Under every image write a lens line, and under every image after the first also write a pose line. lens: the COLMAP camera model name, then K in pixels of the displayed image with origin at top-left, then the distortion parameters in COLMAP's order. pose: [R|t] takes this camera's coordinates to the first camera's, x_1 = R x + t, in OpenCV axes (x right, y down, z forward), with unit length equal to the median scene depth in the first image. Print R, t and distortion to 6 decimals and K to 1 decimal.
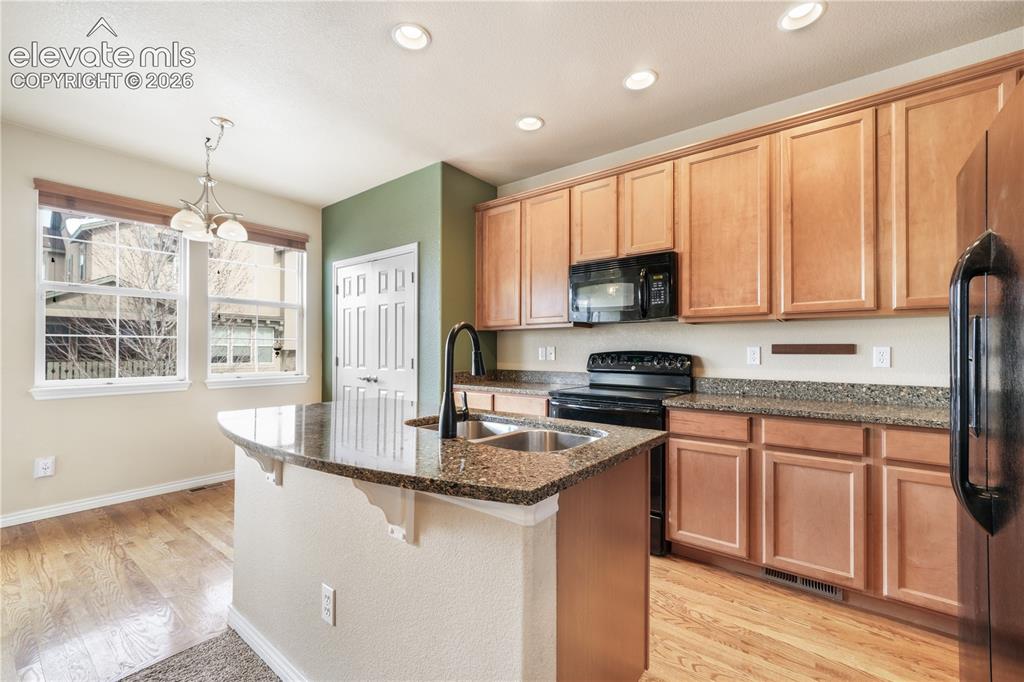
lens RADIAL K [[437.9, 0, 505.9], [0, 437.9, 345.2], [0, 0, 1]] dist [0.002418, 0.000015]
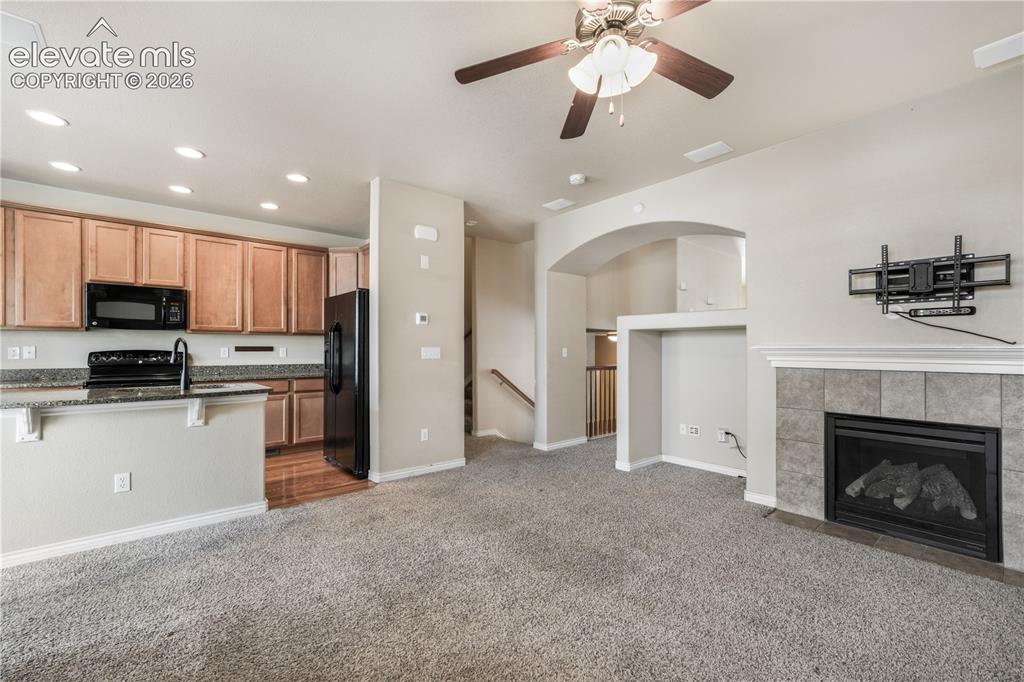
lens RADIAL K [[437.9, 0, 510.5], [0, 437.9, 344.4], [0, 0, 1]] dist [0.002418, 0.000015]
pose [[0.188012, 0.010867, 0.982107, -1.064765], [-0.014168, 0.999865, -0.008351, -0.011763], [-0.982065, -0.012345, 0.188141, -0.543135]]
